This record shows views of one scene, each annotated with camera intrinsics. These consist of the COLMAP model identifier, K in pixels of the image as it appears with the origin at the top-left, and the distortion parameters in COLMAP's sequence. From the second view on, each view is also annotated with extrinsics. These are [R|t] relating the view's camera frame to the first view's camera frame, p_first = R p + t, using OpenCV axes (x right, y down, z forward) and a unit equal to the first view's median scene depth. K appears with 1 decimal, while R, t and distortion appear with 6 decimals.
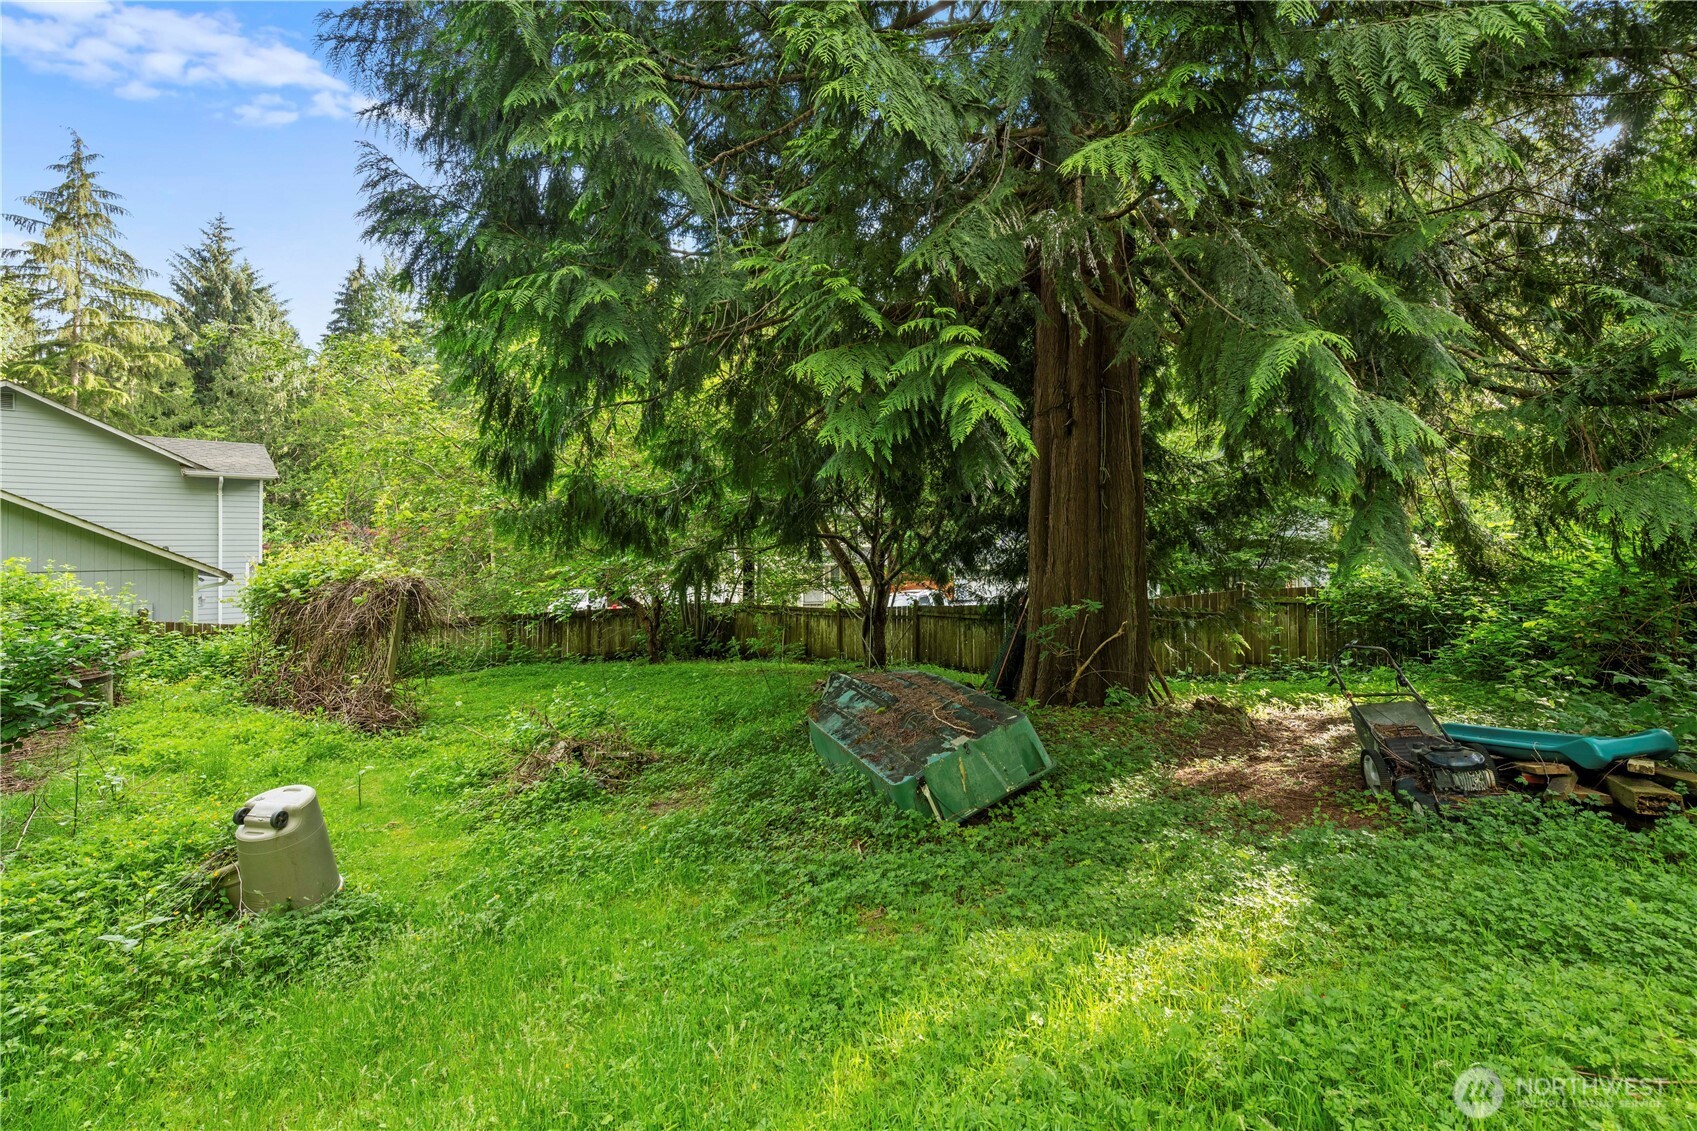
lens RADIAL K [[779.3, 0, 847.9], [0, 779.3, 561.7], [0, 0, 1]] dist [0.000424, 0.000155]
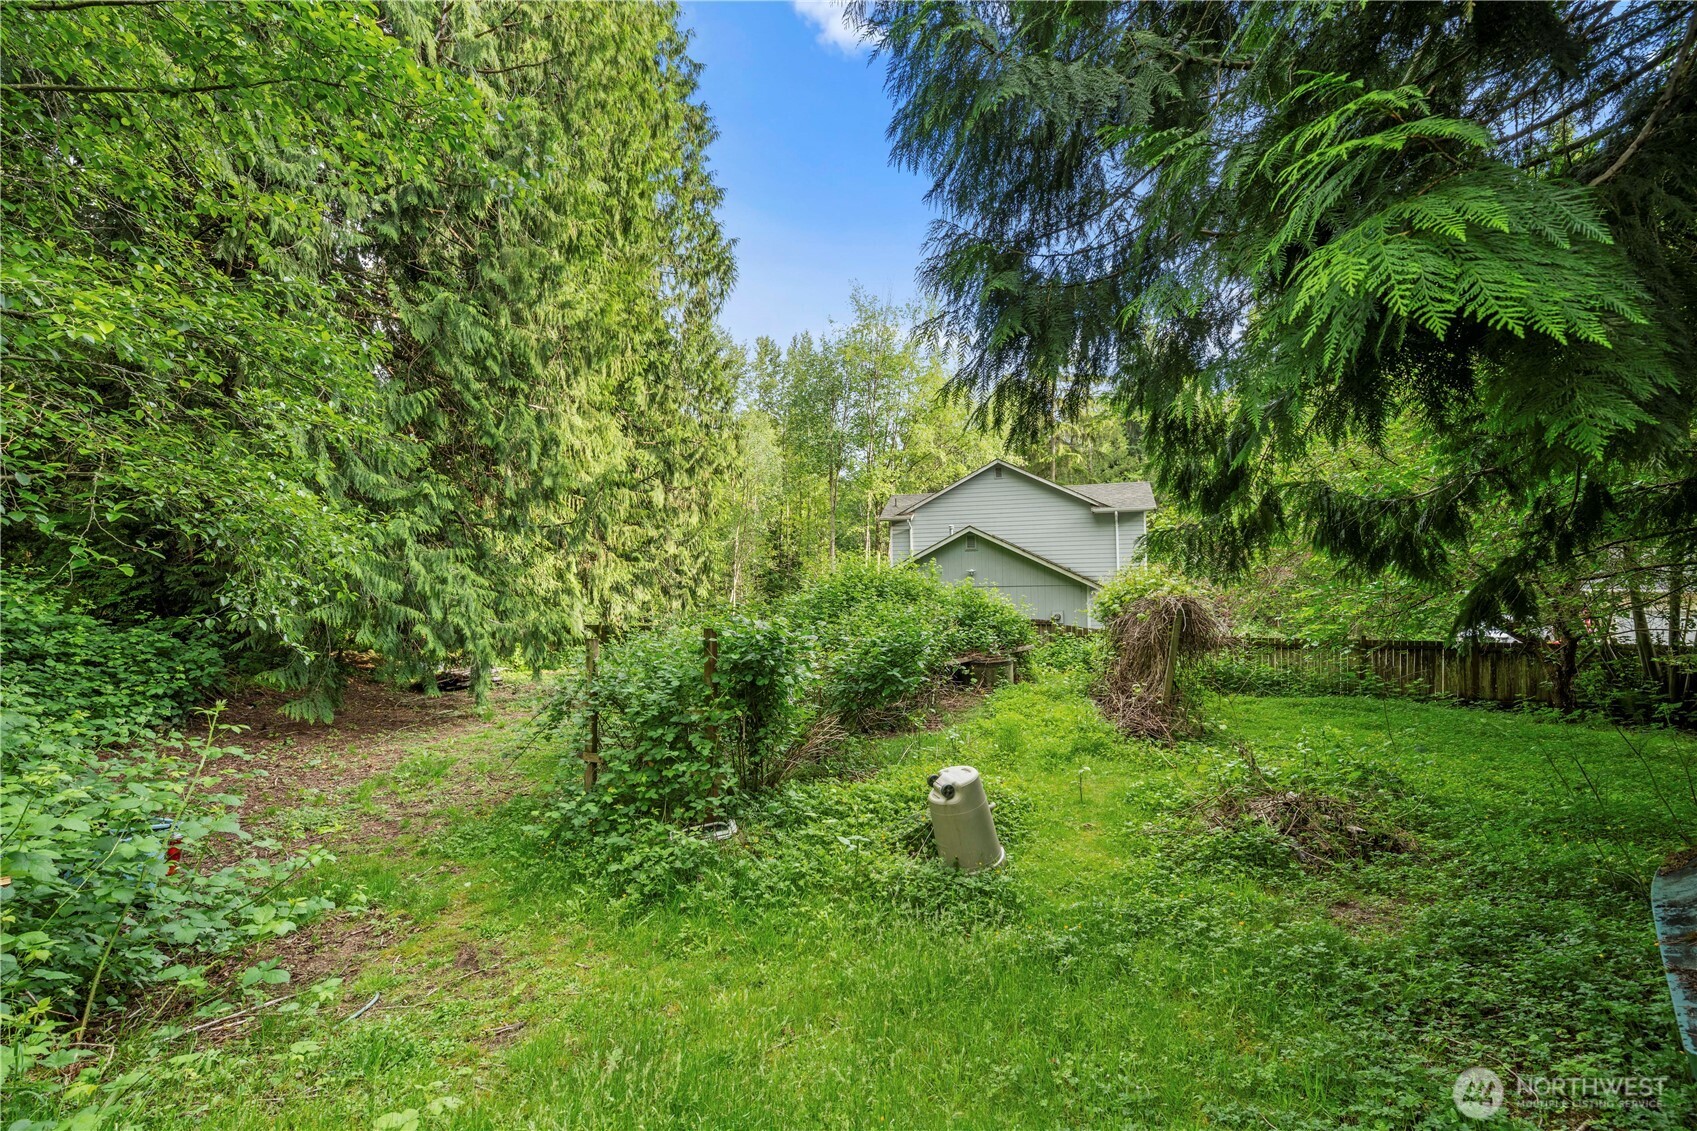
lens RADIAL K [[742.7, 0, 848.3], [0, 742.7, 570.7], [0, 0, 1]] dist [-0.003425, -0.000331]
pose [[0.435937, -0.005859, -0.899958, 0.149490], [-0.002215, 0.999969, -0.007583, -0.007113], [0.899974, 0.005299, 0.435911, 0.181997]]
